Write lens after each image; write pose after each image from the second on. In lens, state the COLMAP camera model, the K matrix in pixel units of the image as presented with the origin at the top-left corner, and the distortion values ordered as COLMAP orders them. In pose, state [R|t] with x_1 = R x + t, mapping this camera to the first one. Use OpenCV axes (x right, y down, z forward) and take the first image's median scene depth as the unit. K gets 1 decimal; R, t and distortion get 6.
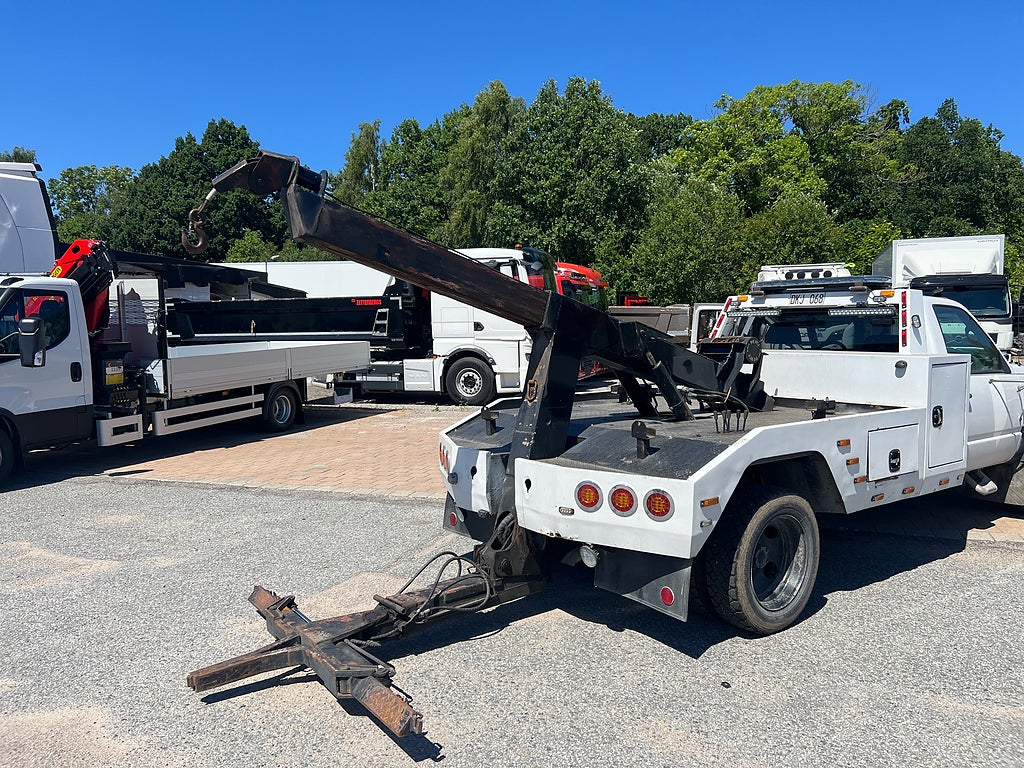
lens RADIAL K [[772.0, 0, 522.0], [0, 772.0, 386.0], [0, 0, 1]] dist [0.050590, -0.053994]
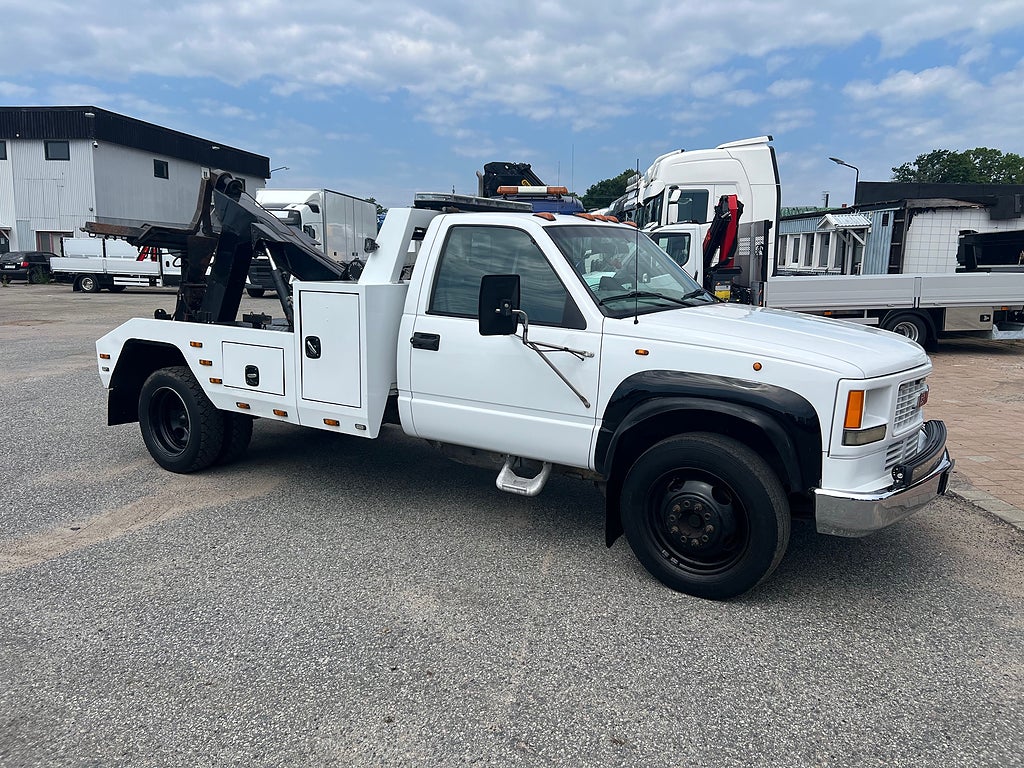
lens RADIAL K [[772.0, 0, 518.0], [0, 772.0, 381.2], [0, 0, 1]] dist [0.050590, -0.053994]
pose [[0.327306, 0.147771, -0.933292, 0.400639], [-0.074984, 0.988643, 0.130238, -0.004902], [0.941938, 0.027354, 0.334670, 0.107777]]
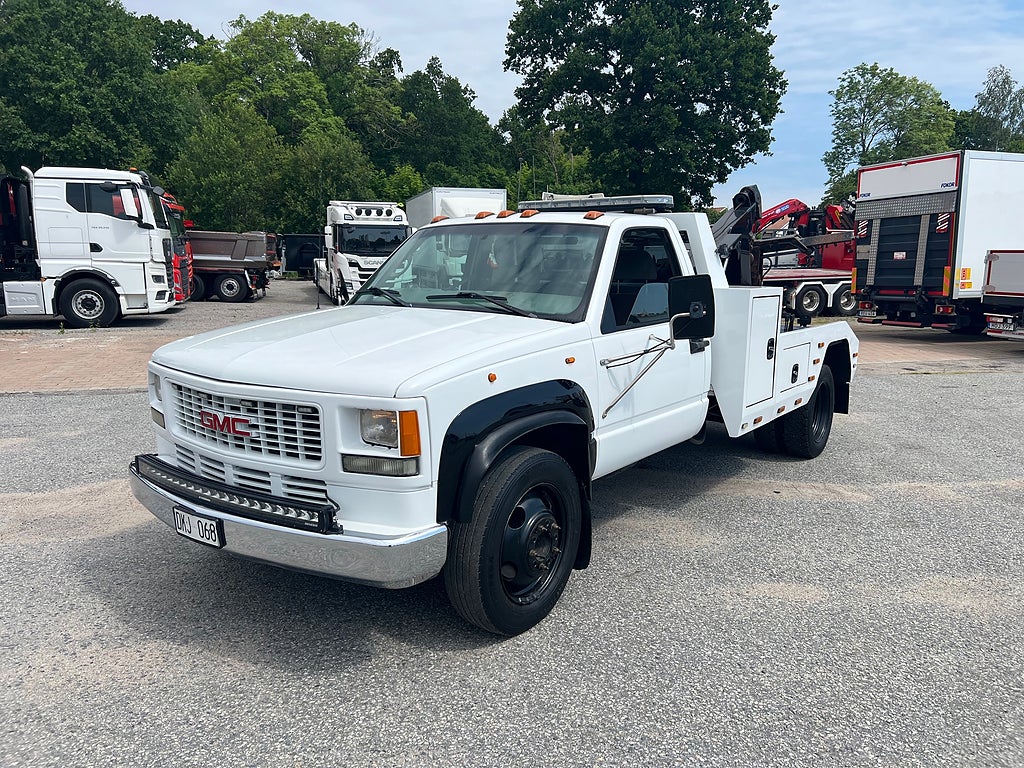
lens RADIAL K [[772.0, 0, 523.1], [0, 772.0, 392.0], [0, 0, 1]] dist [0.050590, -0.053994]
pose [[0.812596, -0.084097, 0.576728, -0.202554], [0.026504, 0.993844, 0.107576, 0.014453], [-0.582224, -0.072130, 0.809822, -0.159105]]
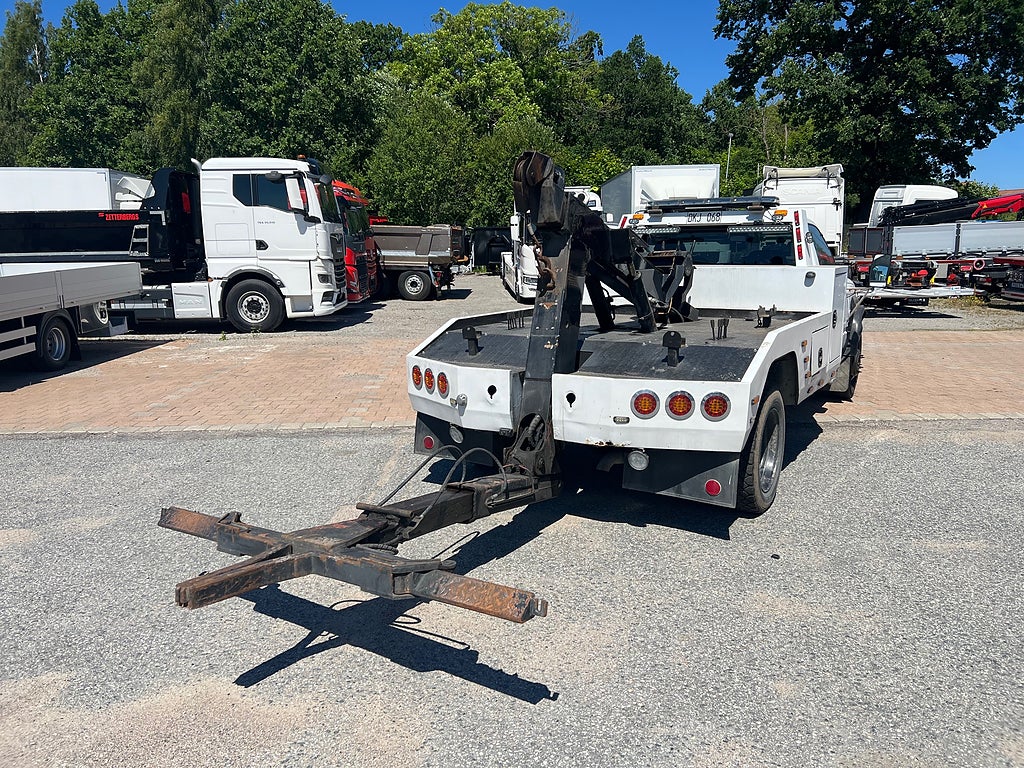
lens RADIAL K [[772.0, 0, 508.7], [0, 772.0, 388.5], [0, 0, 1]] dist [0.050590, -0.053994]
pose [[0.936167, -0.065056, 0.345485, -0.109531], [0.029215, 0.993726, 0.107957, 0.000675], [-0.350341, -0.090972, 0.932194, 0.021018]]
